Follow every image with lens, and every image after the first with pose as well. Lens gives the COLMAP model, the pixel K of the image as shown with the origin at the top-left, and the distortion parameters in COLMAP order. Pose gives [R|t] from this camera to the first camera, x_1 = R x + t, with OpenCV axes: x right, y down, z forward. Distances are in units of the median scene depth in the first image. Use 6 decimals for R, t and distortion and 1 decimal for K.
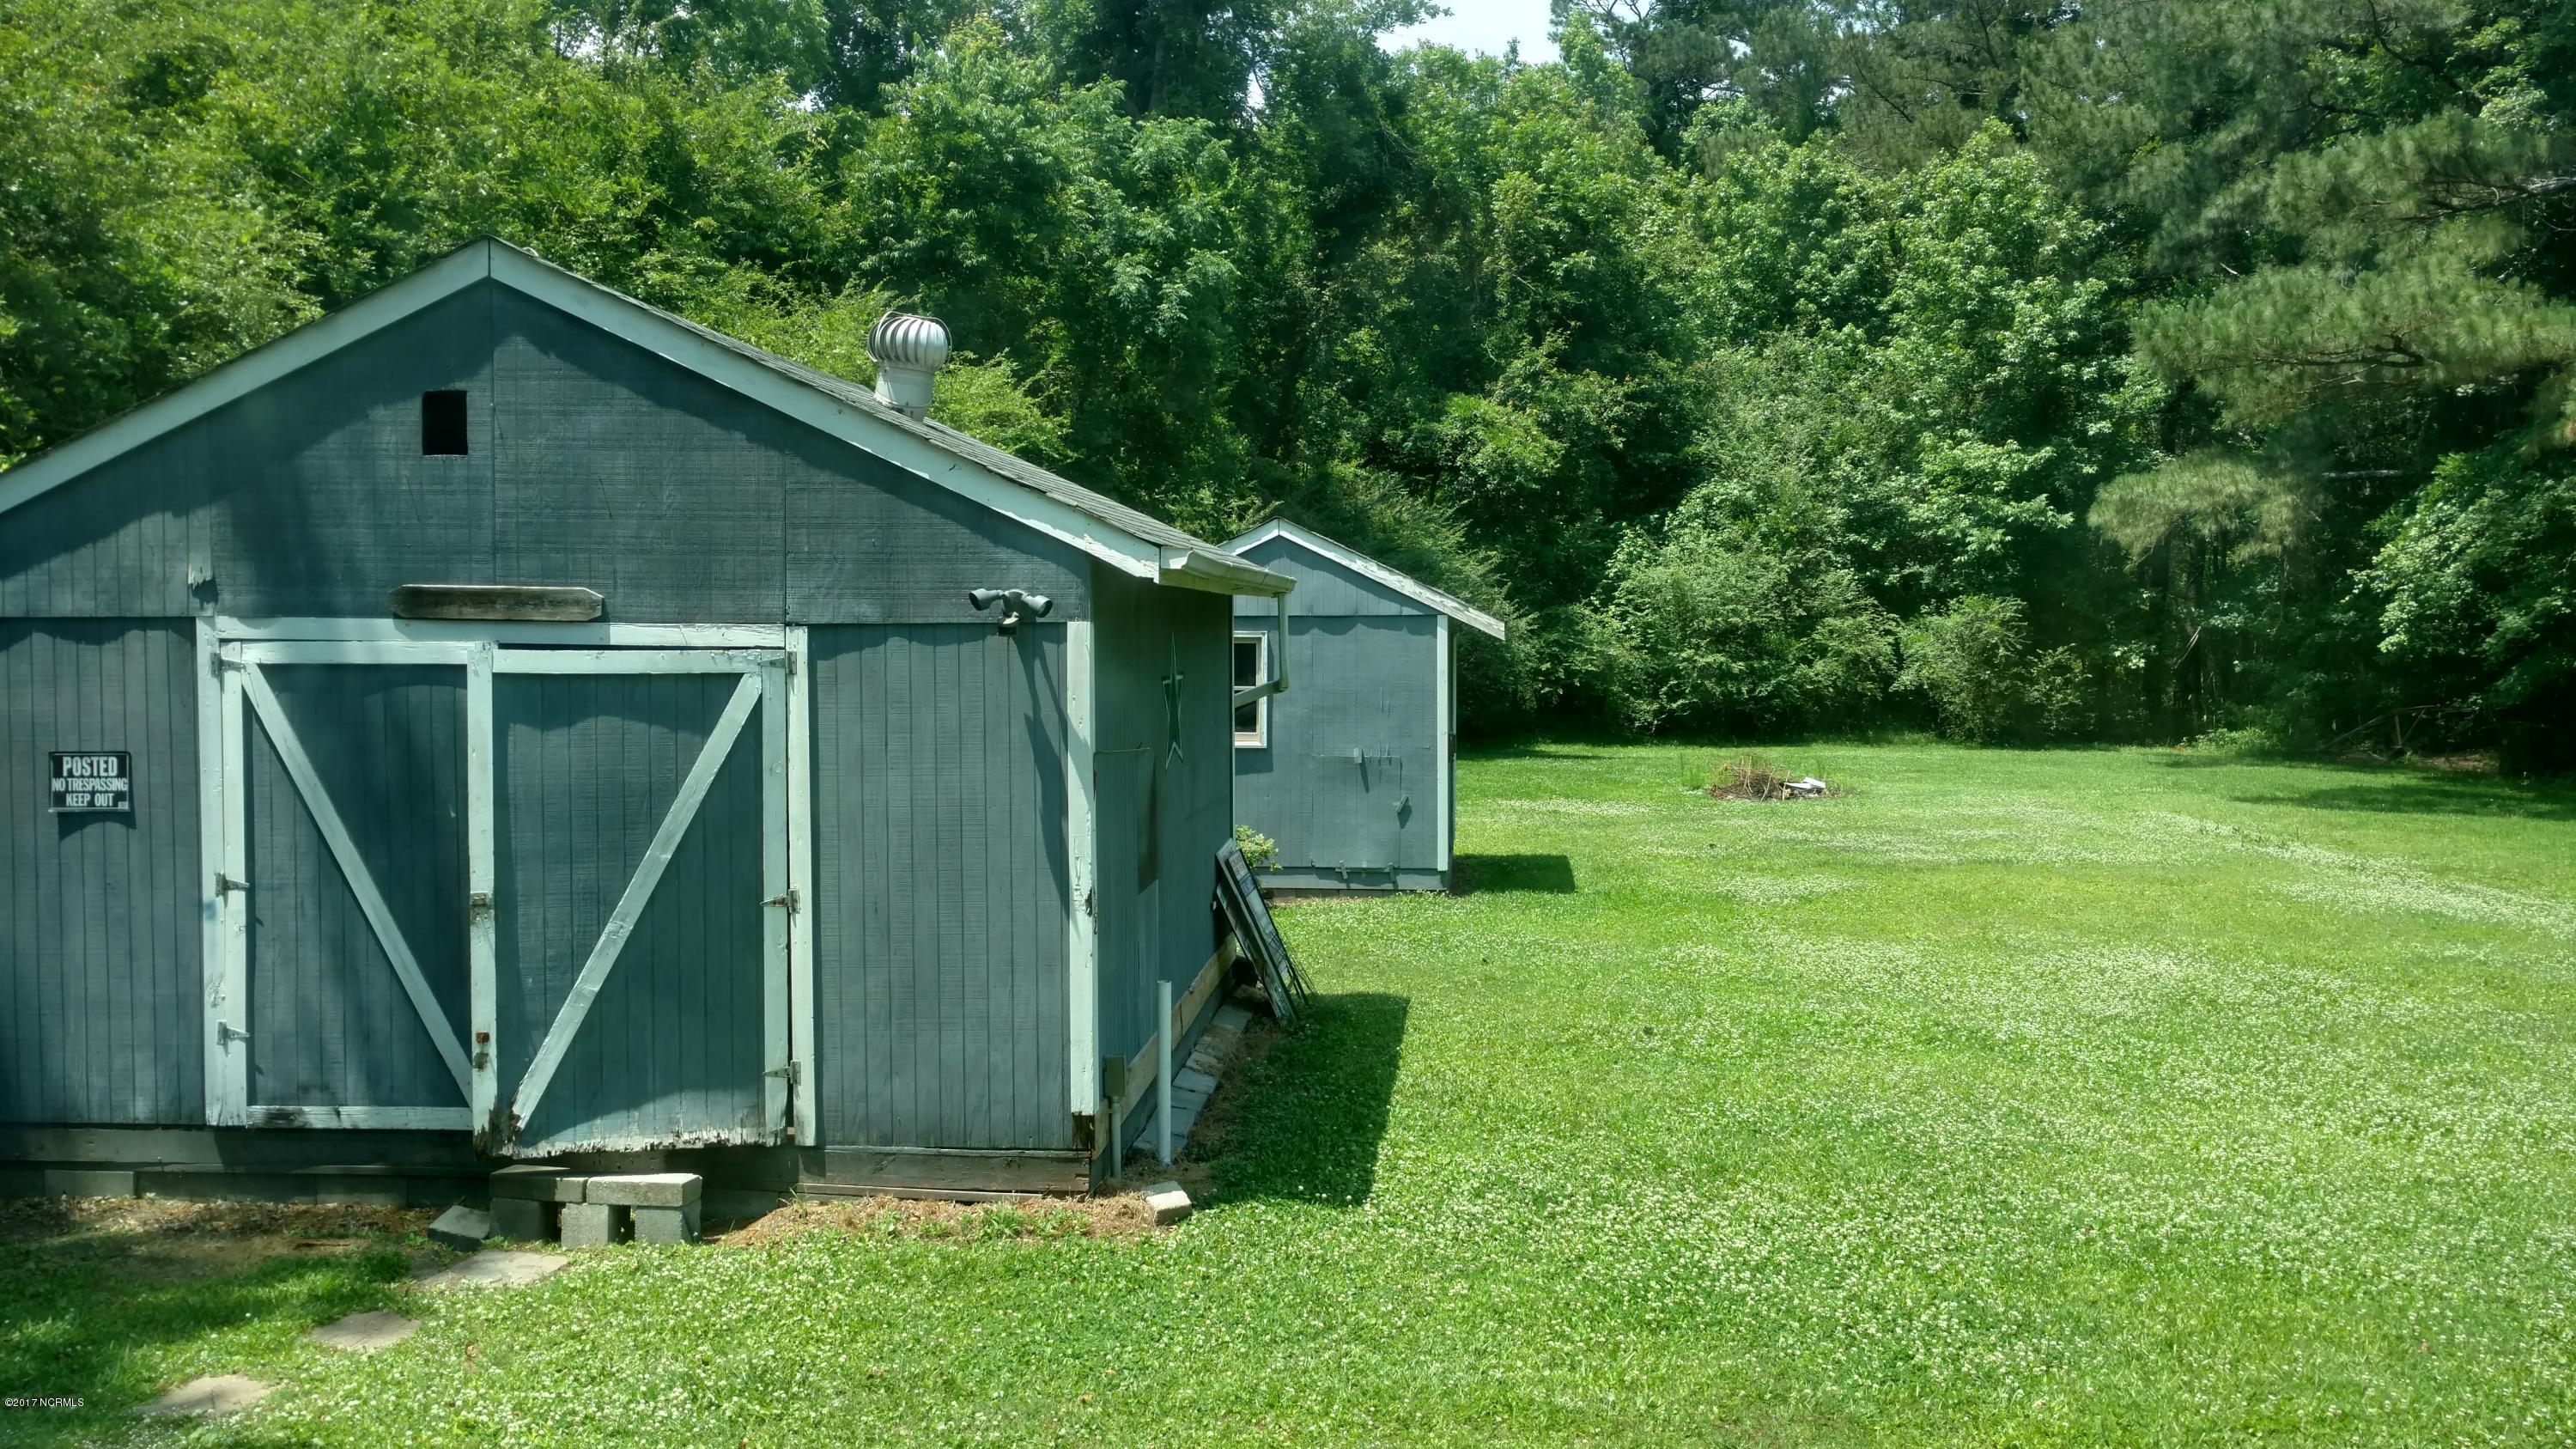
lens RADIAL K [[2085.5, 0, 1289.7], [0, 2085.5, 727.5], [0, 0, 1]] dist [0.006896, -0.033979]
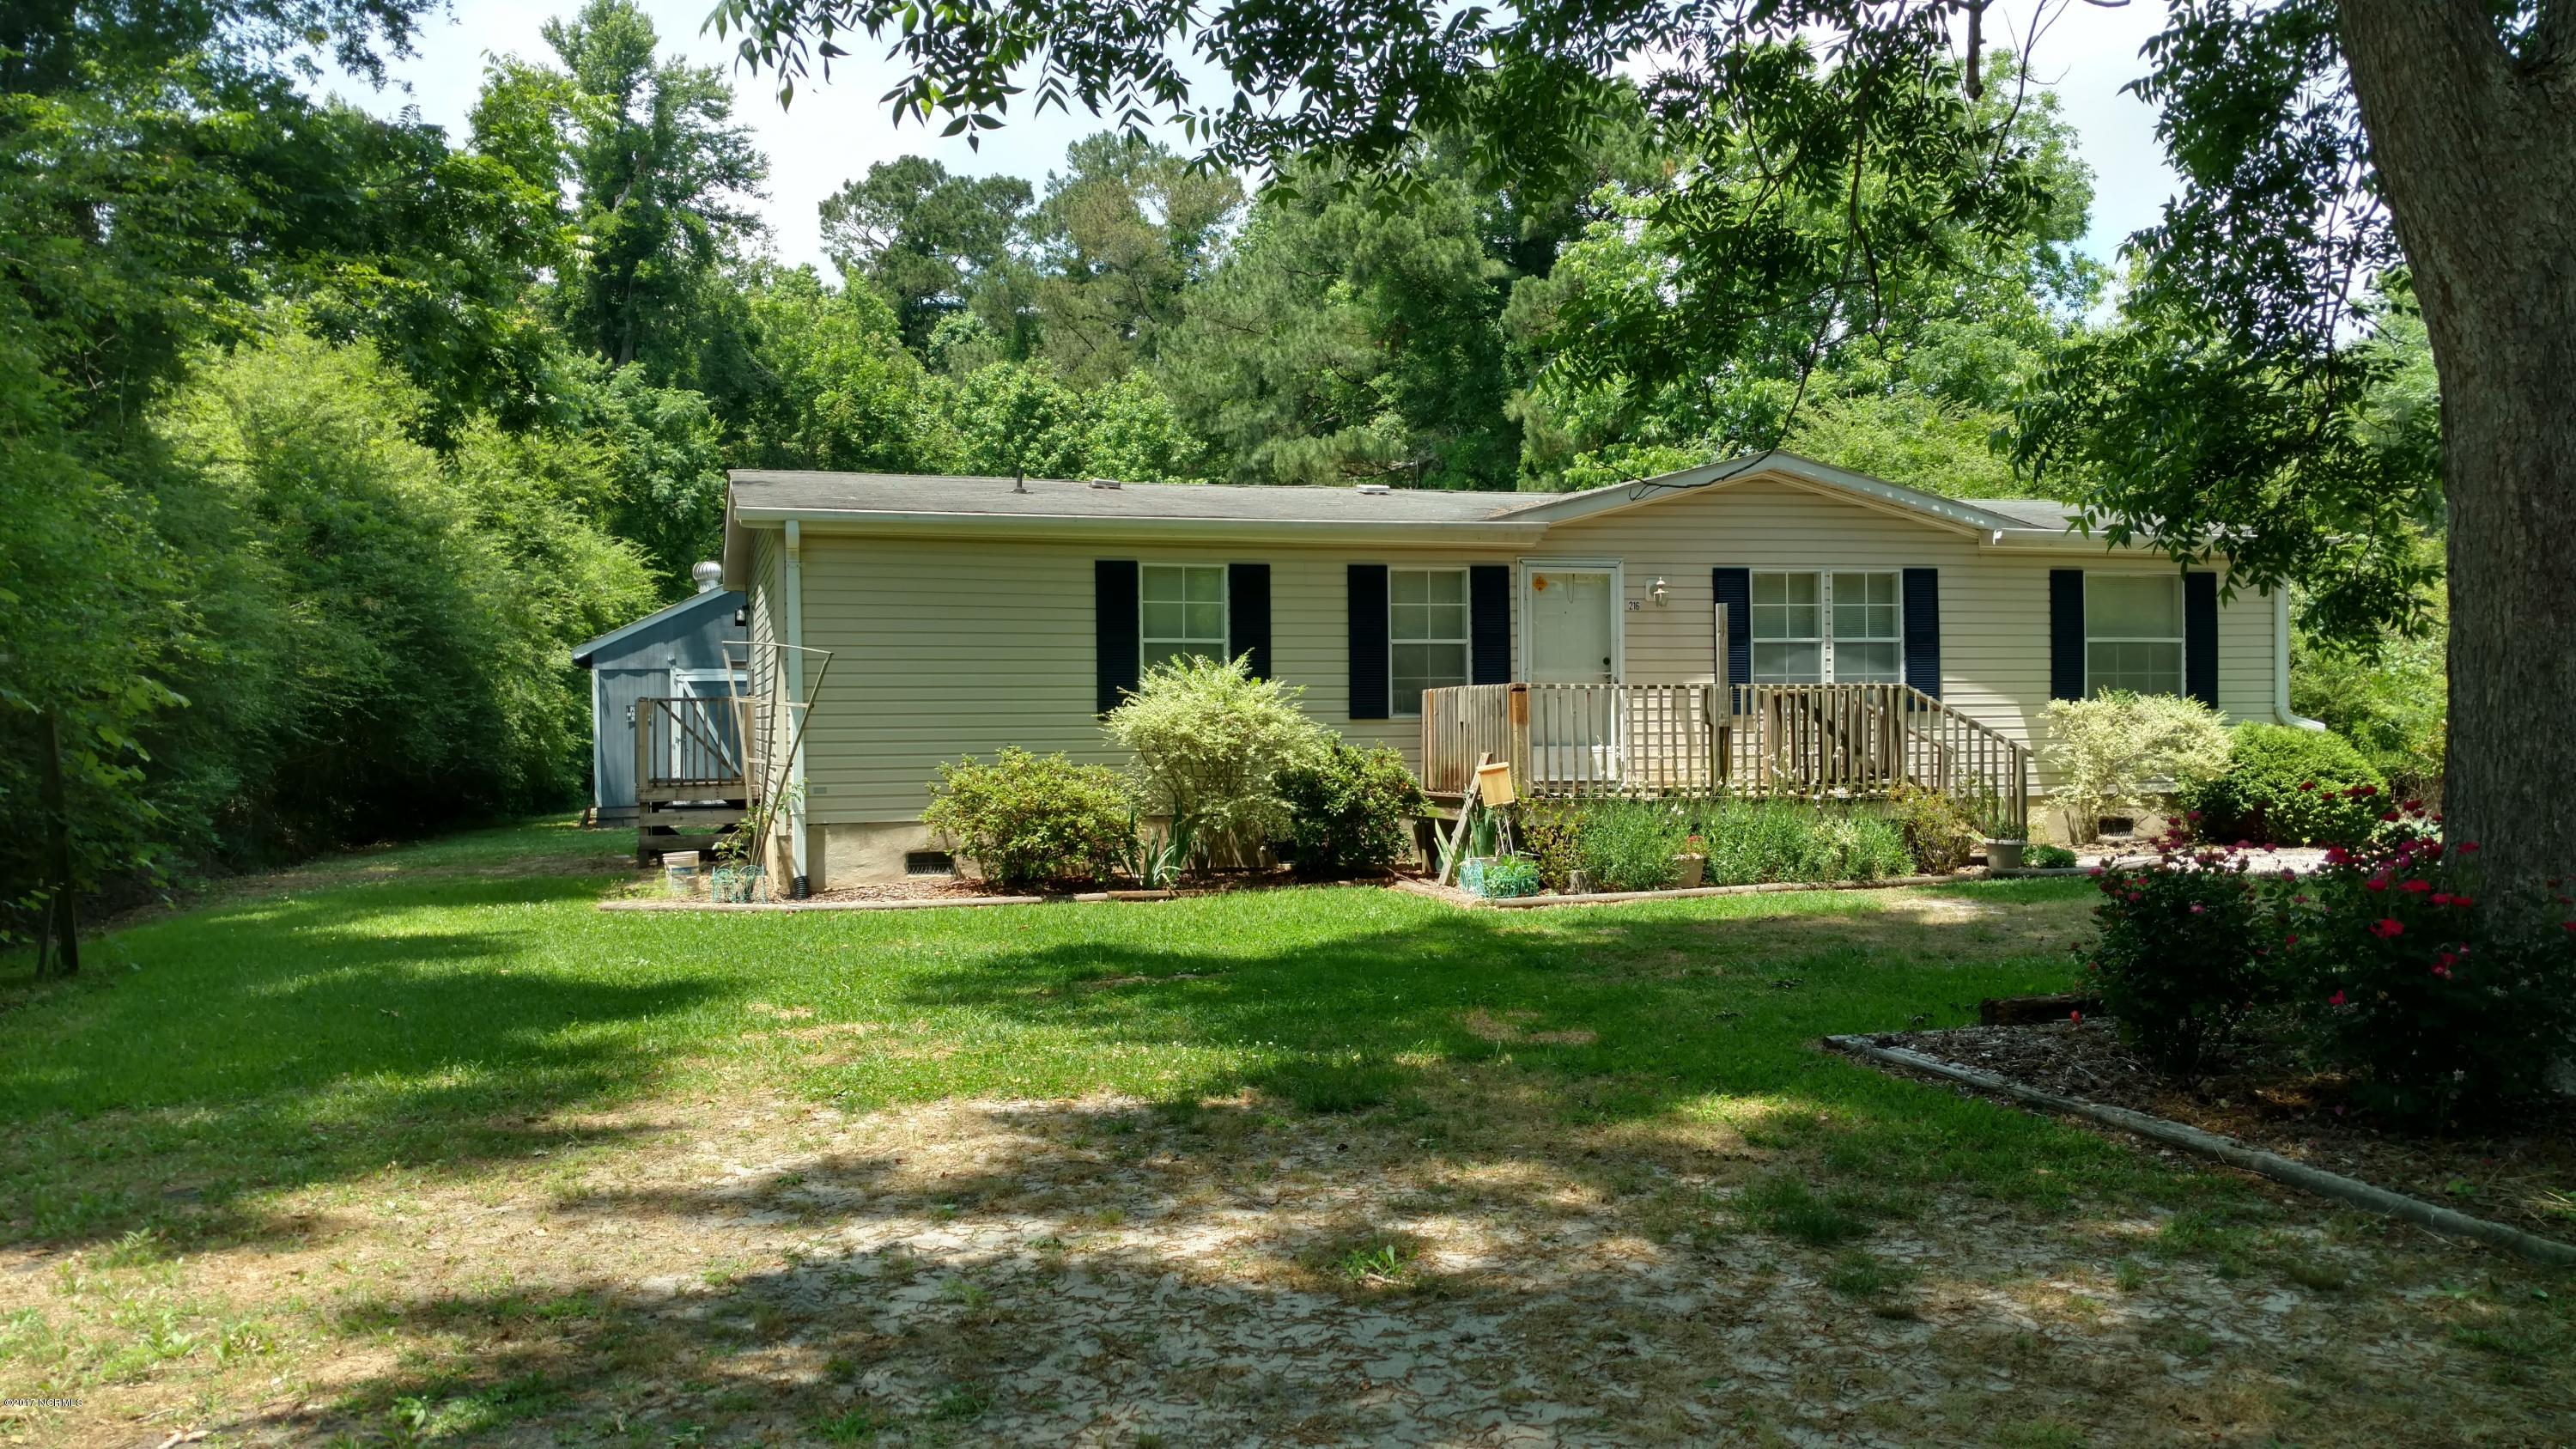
lens RADIAL K [[2085.5, 0, 1287.9], [0, 2085.5, 721.9], [0, 0, 1]] dist [0.006896, -0.033979]
pose [[0.927494, -0.015438, 0.373519, -0.174914], [0.031107, 0.998869, -0.035957, 0.040905], [-0.372541, 0.044968, 0.926926, -0.558261]]
